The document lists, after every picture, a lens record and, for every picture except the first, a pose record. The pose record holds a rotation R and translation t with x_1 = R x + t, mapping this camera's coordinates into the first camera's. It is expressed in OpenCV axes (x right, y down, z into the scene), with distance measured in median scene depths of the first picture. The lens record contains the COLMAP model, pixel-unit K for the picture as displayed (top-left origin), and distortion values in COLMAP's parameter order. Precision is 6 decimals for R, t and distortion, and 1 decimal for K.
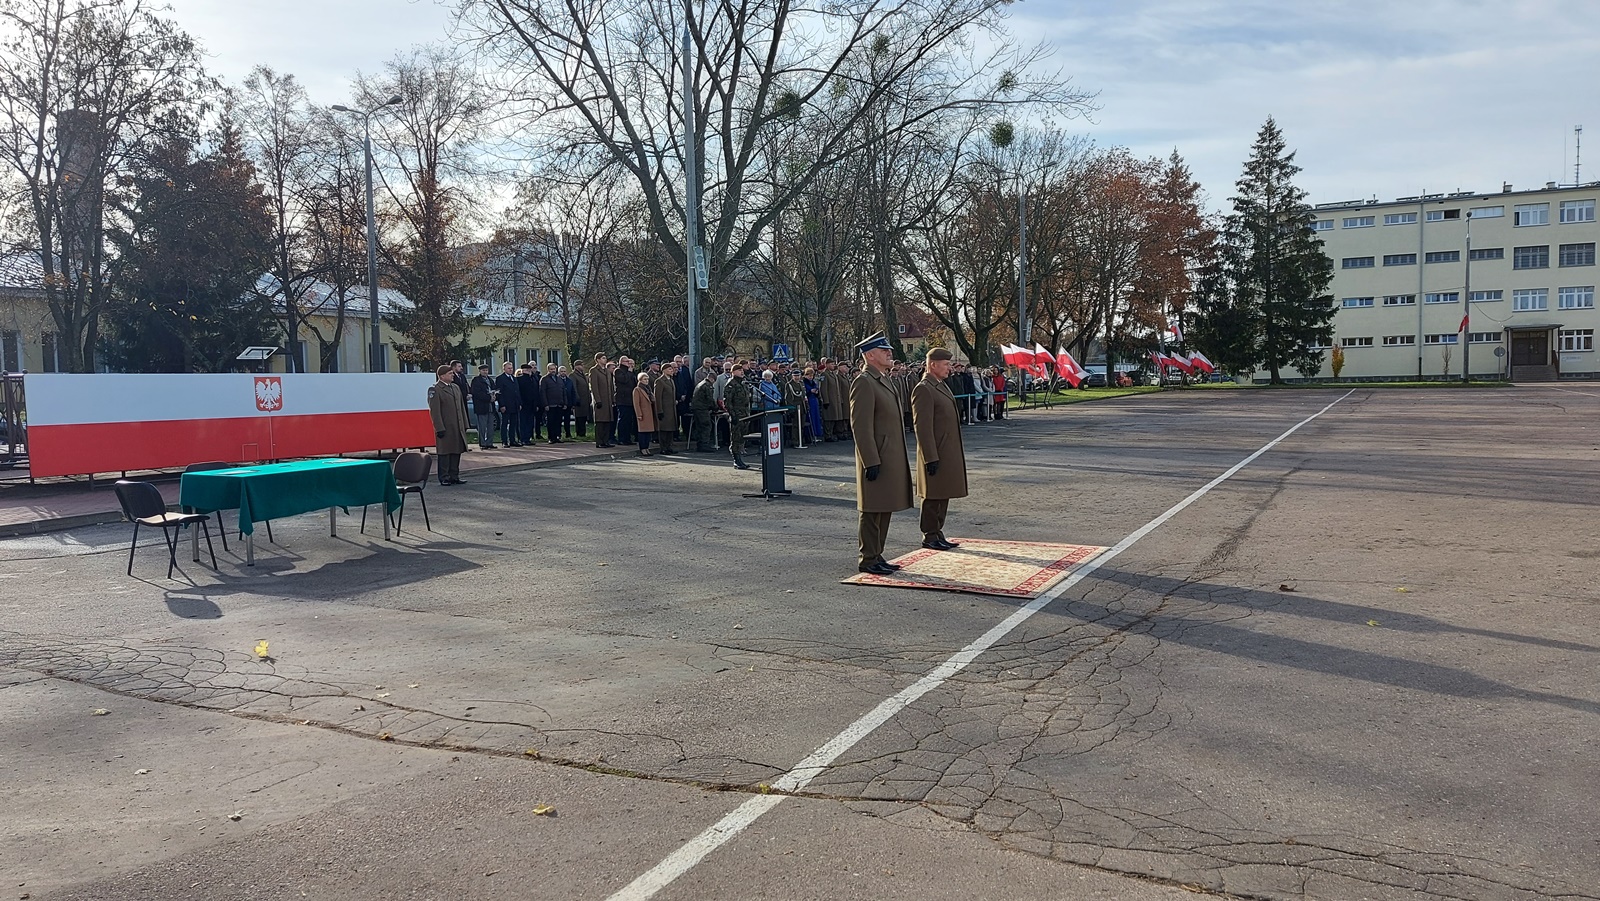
lens RADIAL K [[1134.7, 0, 805.1], [0, 1134.7, 451.2], [0, 0, 1]] dist [0.090662, -0.094280]
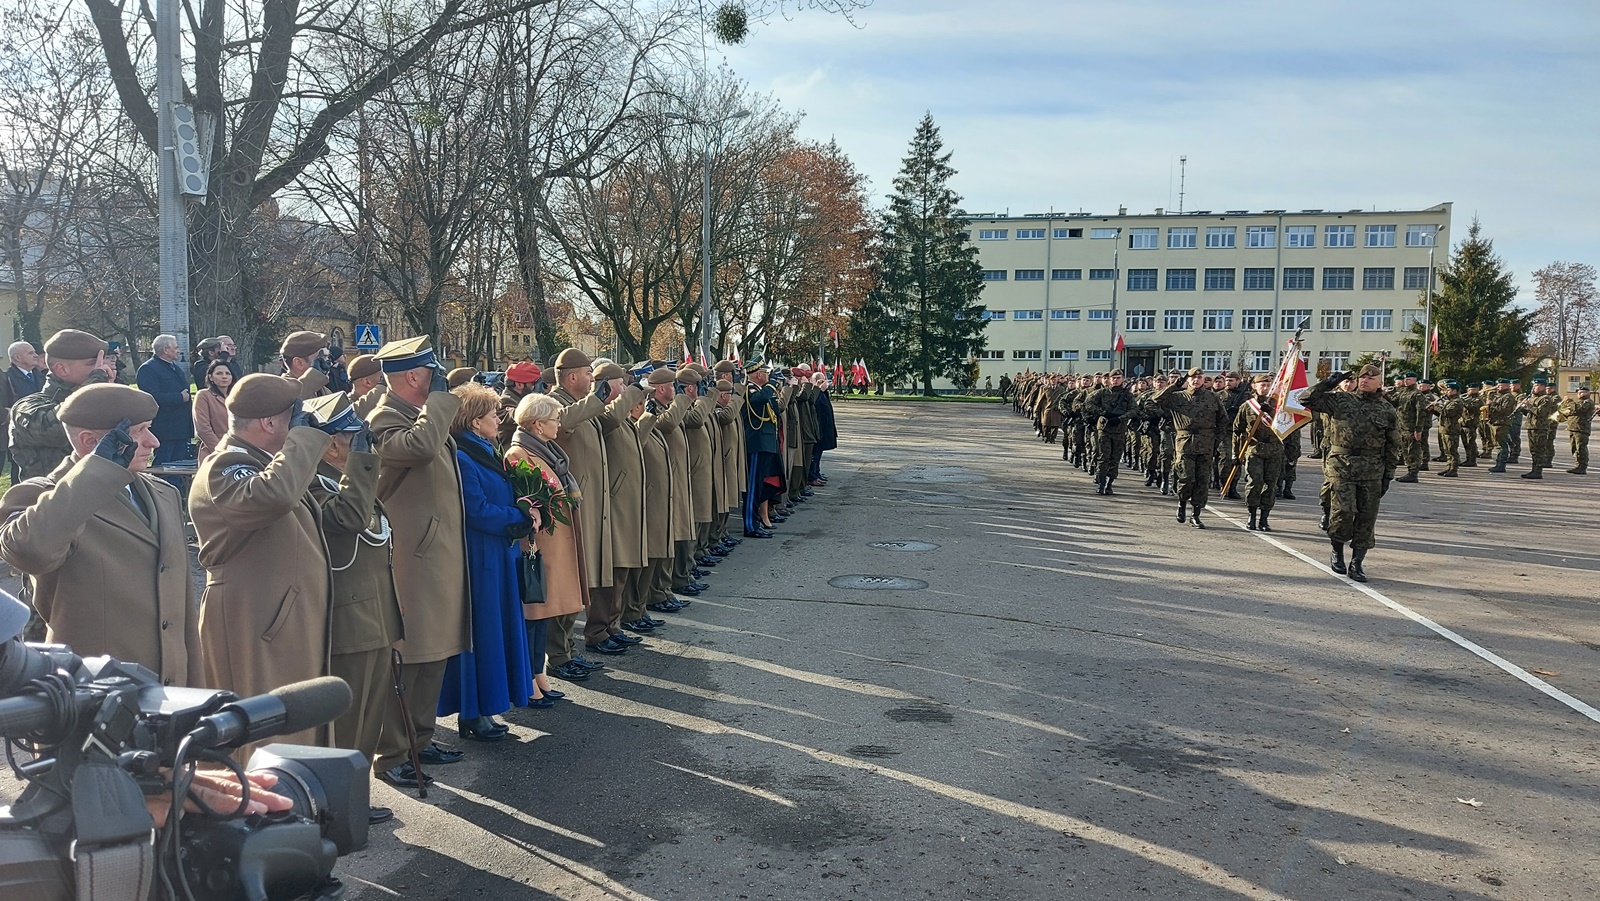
lens RADIAL K [[1134.7, 0, 816.1], [0, 1134.7, 457.8], [0, 0, 1]] dist [0.090662, -0.094280]
pose [[0.938941, 0.005842, 0.344030, -0.005276], [-0.009057, 0.999929, 0.007740, -0.019587], [-0.343960, -0.010383, 0.938927, 0.212225]]
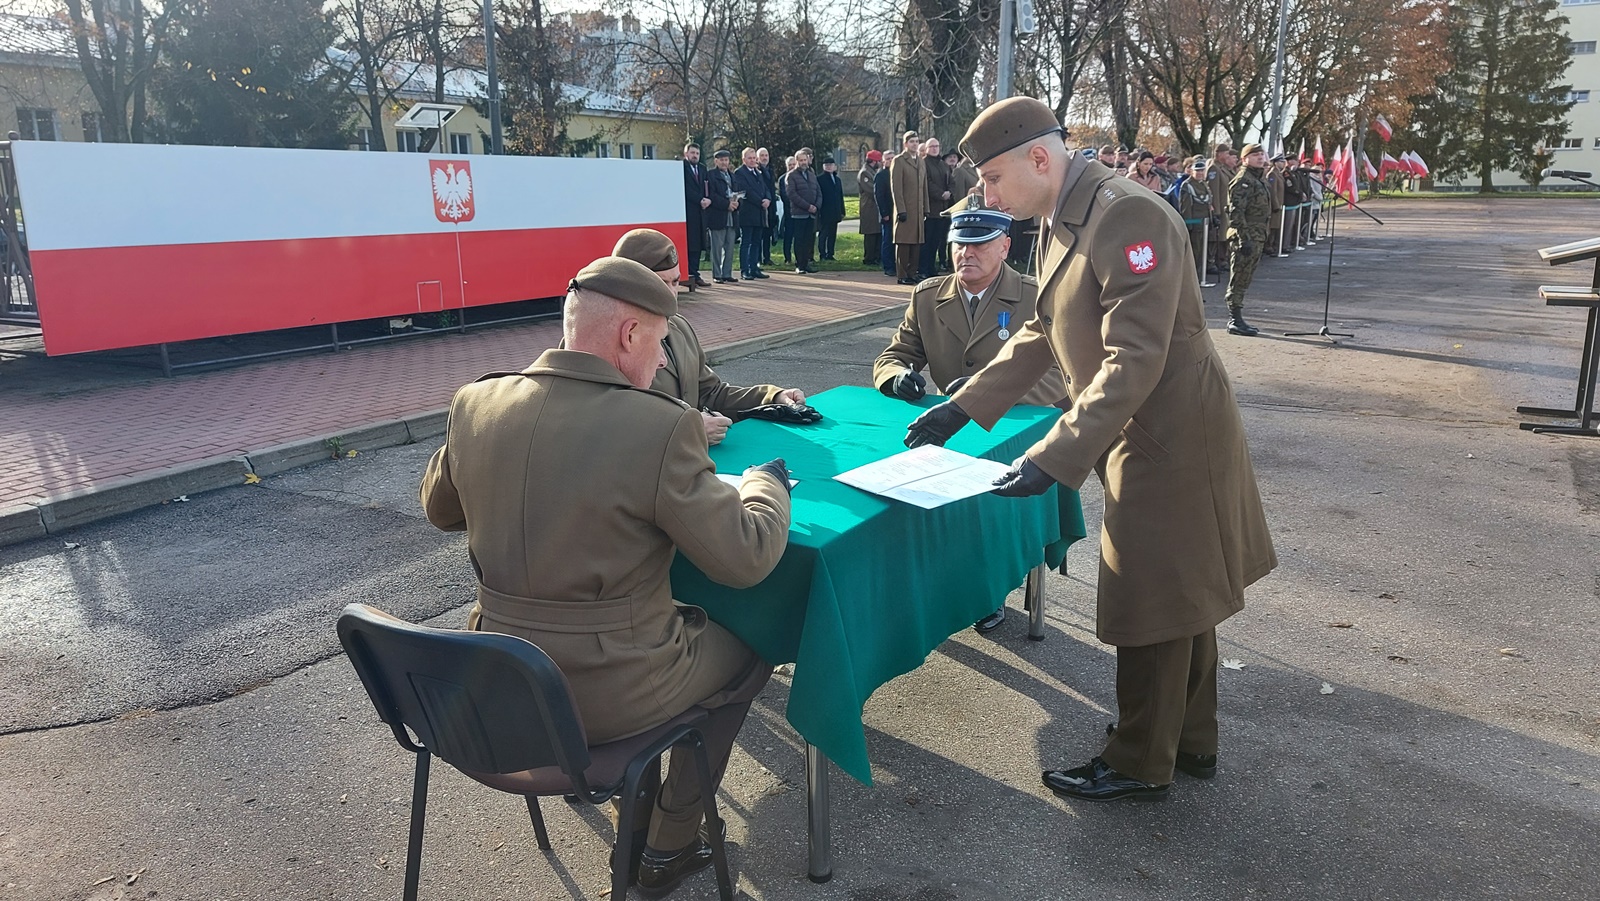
lens RADIAL K [[1134.7, 0, 809.7], [0, 1134.7, 460.1], [0, 0, 1]] dist [0.090662, -0.094280]
pose [[0.999069, 0.020995, -0.037697, -0.085355], [-0.014164, 0.984804, 0.173089, -0.006346], [0.040759, -0.172393, 0.984185, 0.137301]]
